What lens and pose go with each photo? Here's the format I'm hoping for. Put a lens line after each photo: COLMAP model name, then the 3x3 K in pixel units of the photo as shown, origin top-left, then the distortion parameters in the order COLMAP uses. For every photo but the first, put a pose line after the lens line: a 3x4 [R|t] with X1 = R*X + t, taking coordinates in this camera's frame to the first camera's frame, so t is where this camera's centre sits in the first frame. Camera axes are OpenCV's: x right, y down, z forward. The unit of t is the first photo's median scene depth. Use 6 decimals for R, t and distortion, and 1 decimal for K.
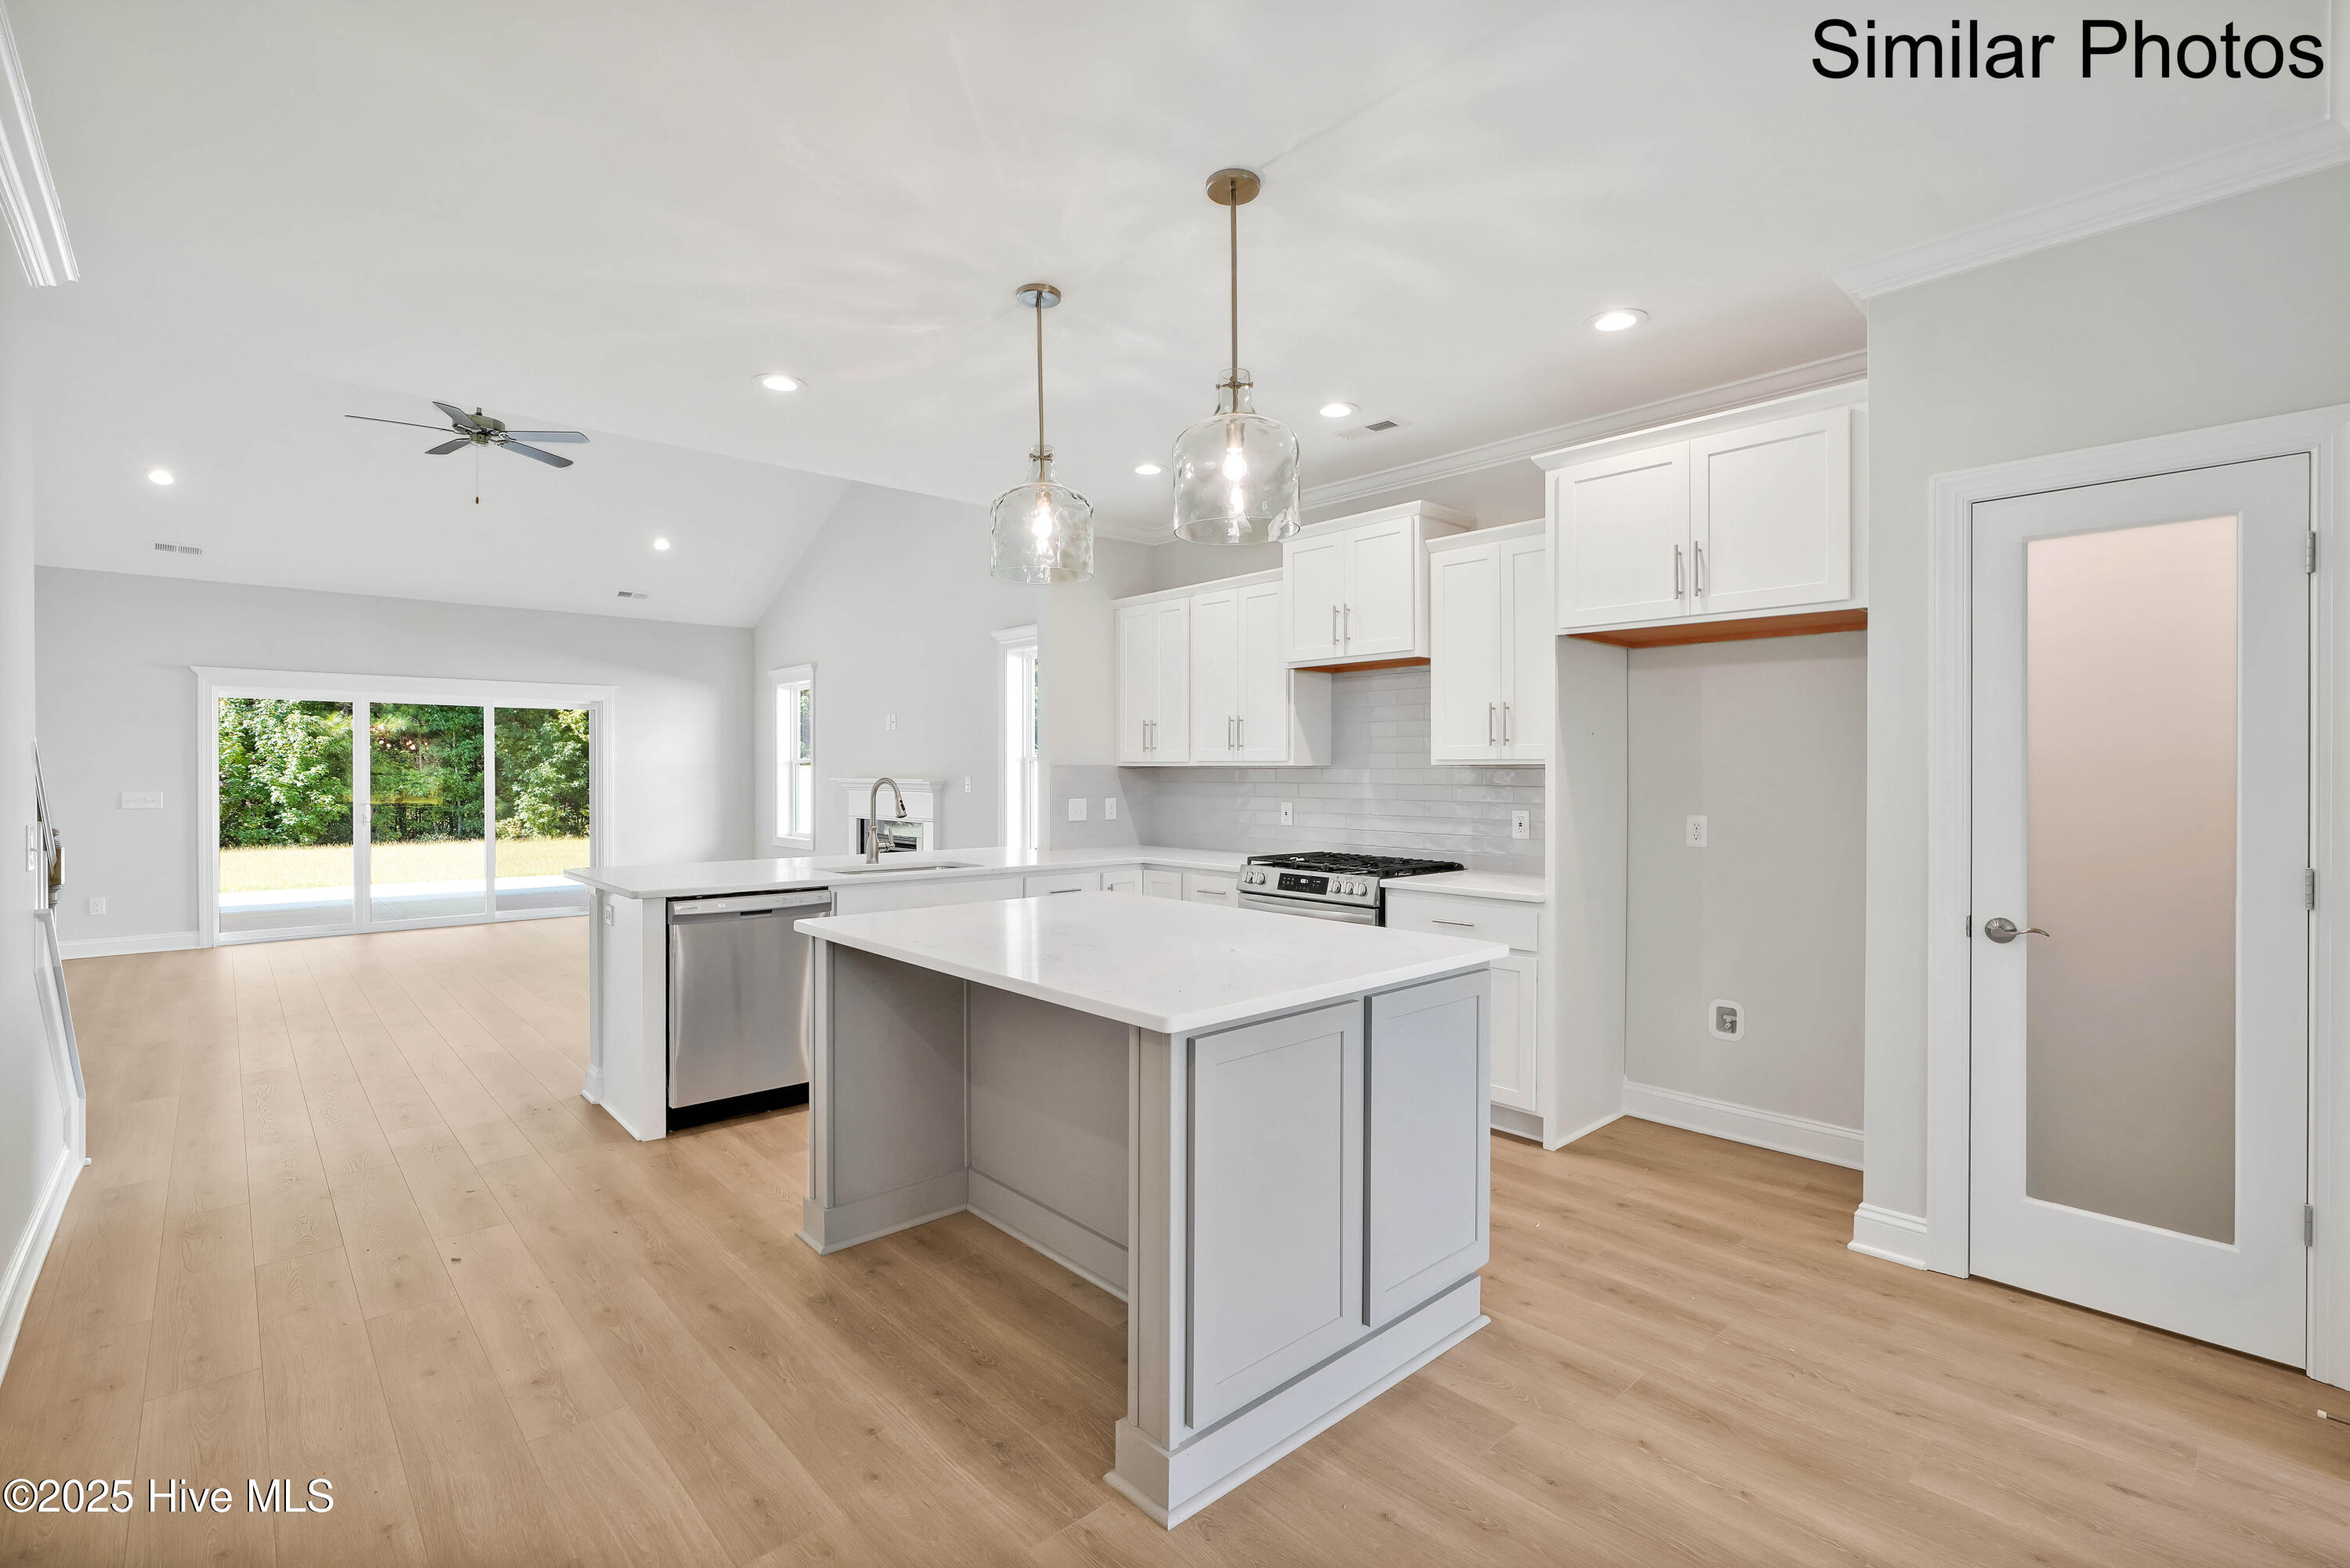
lens RADIAL K [[1061.4, 0, 1165.0], [0, 1061.4, 775.4], [0, 0, 1]] dist [-0.005743, -0.000669]
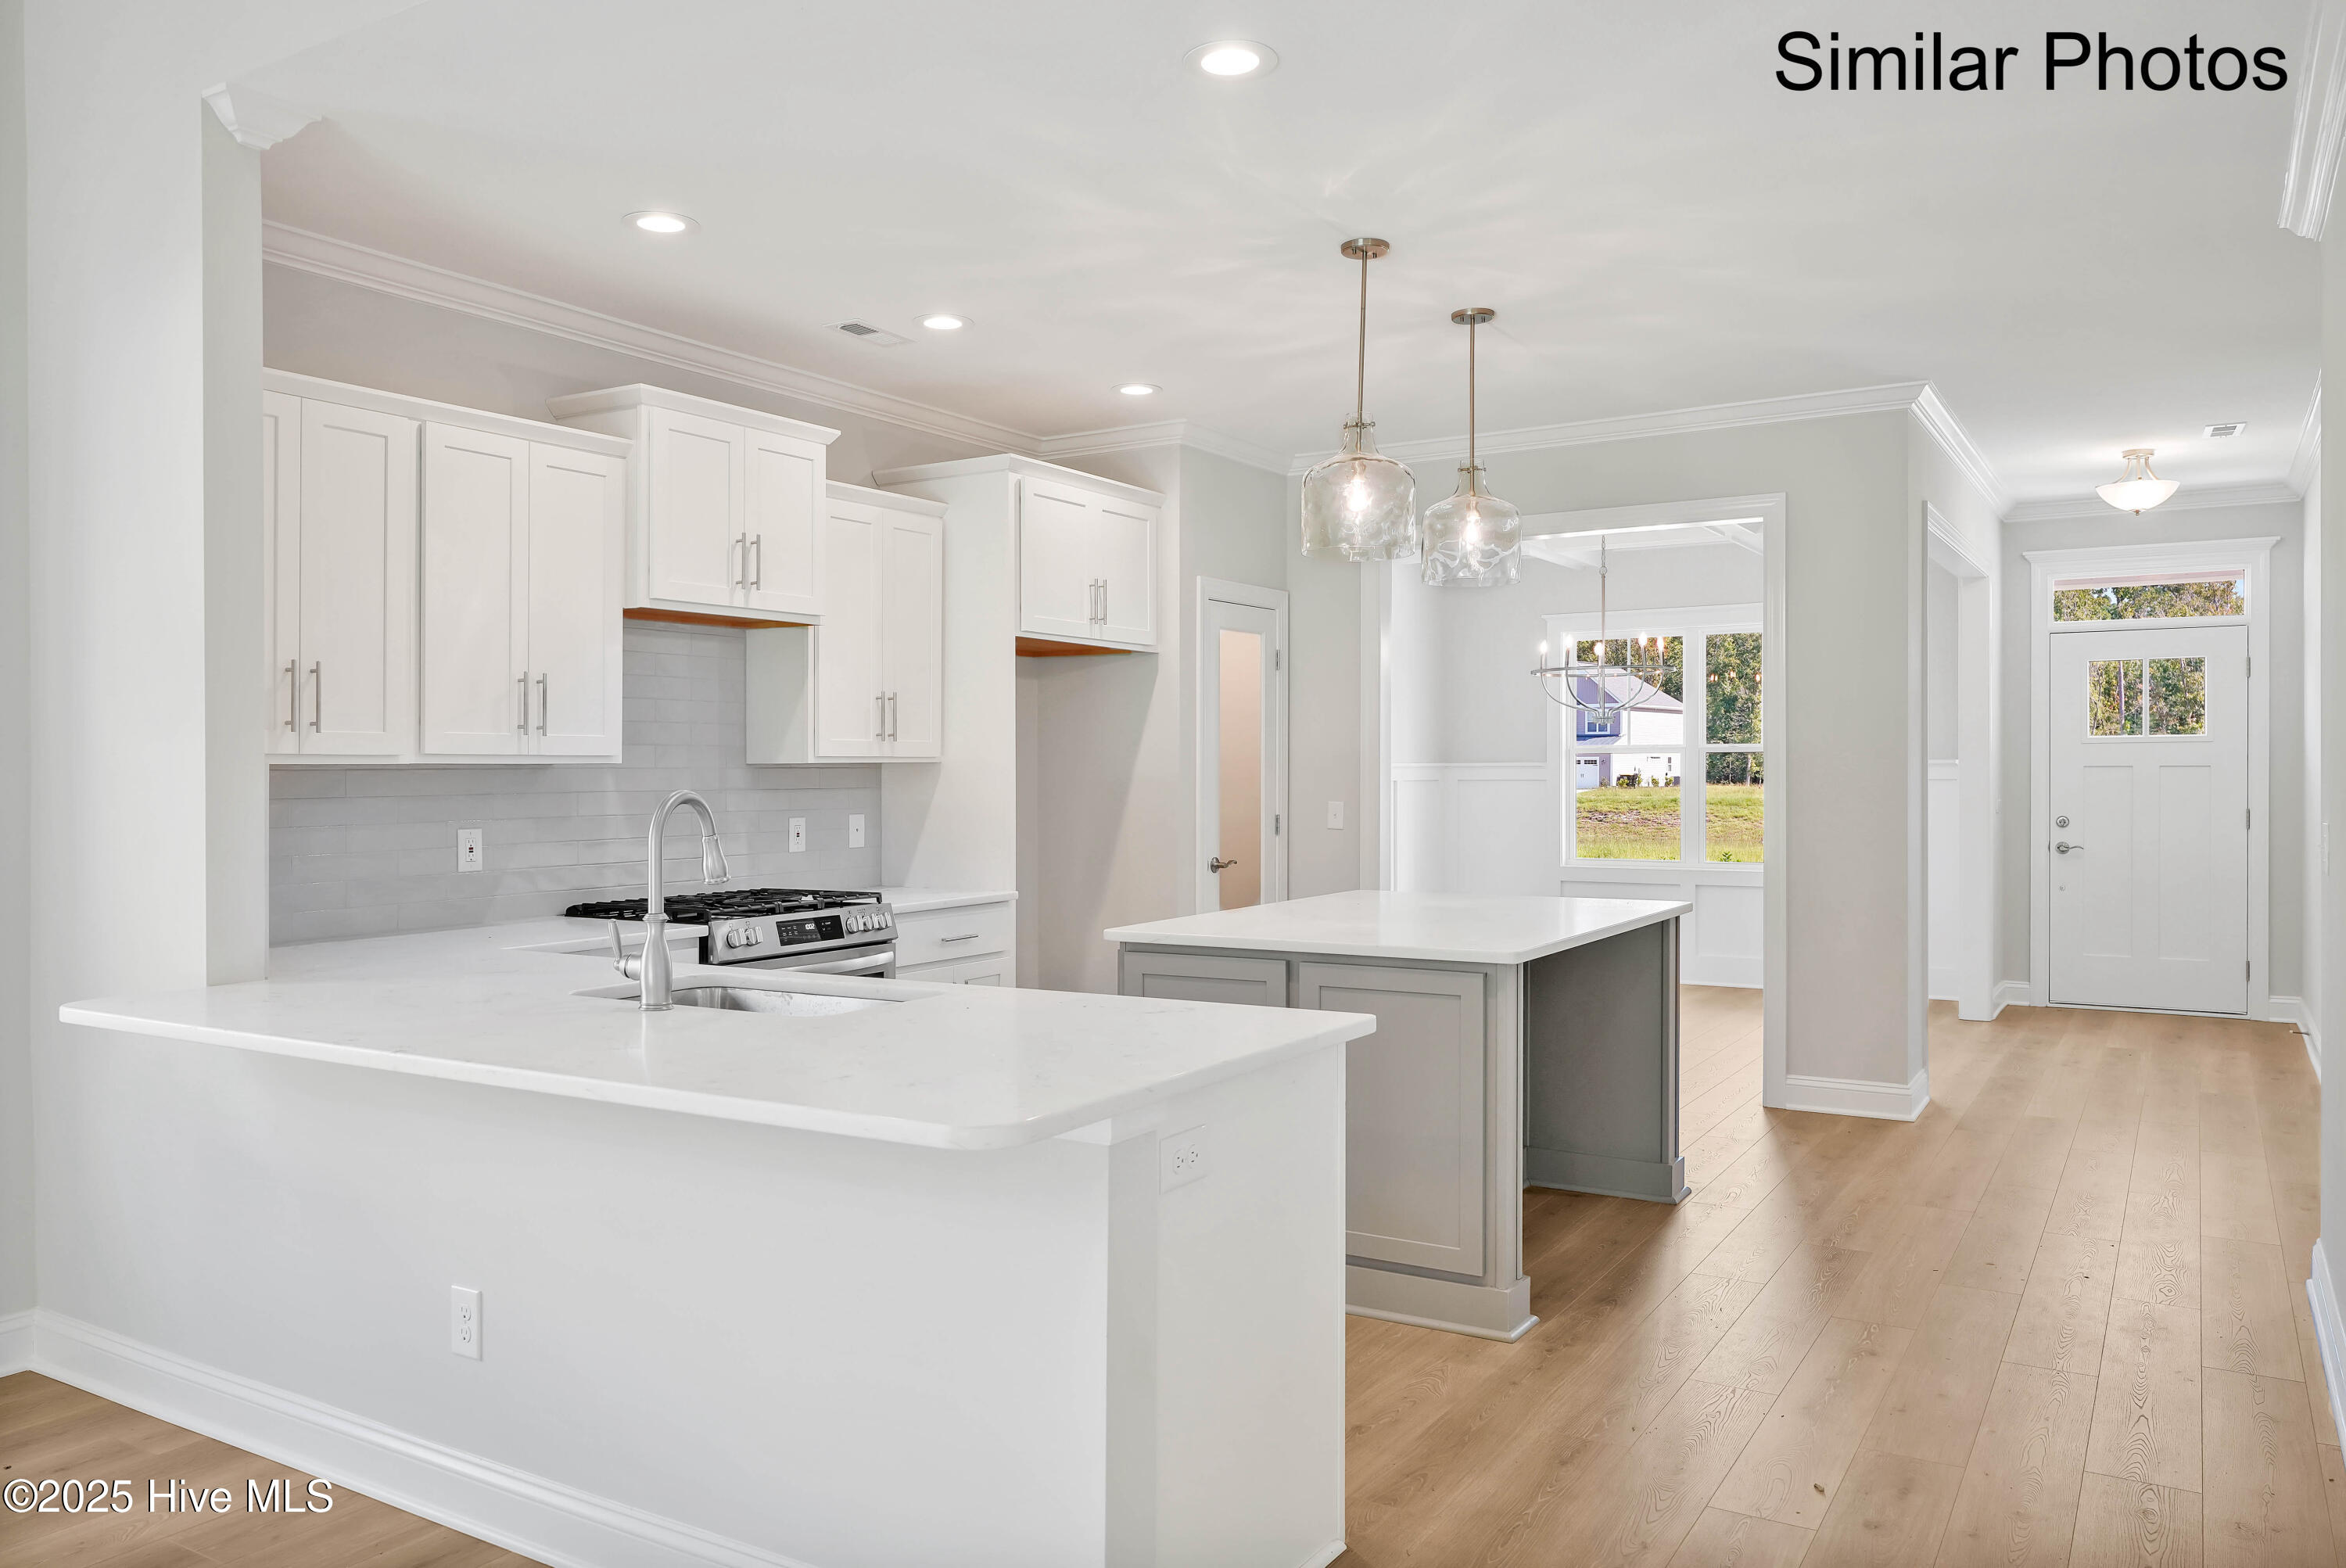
lens RADIAL K [[1708.0, 0, 1170.5], [0, 1708.0, 789.0], [0, 0, 1]] dist [0.004935, -0.004015]
pose [[-0.296528, -0.010658, 0.954965, -0.598571], [0.013463, 0.999792, 0.015339, -0.003586], [-0.954929, 0.017405, -0.296322, 0.646639]]
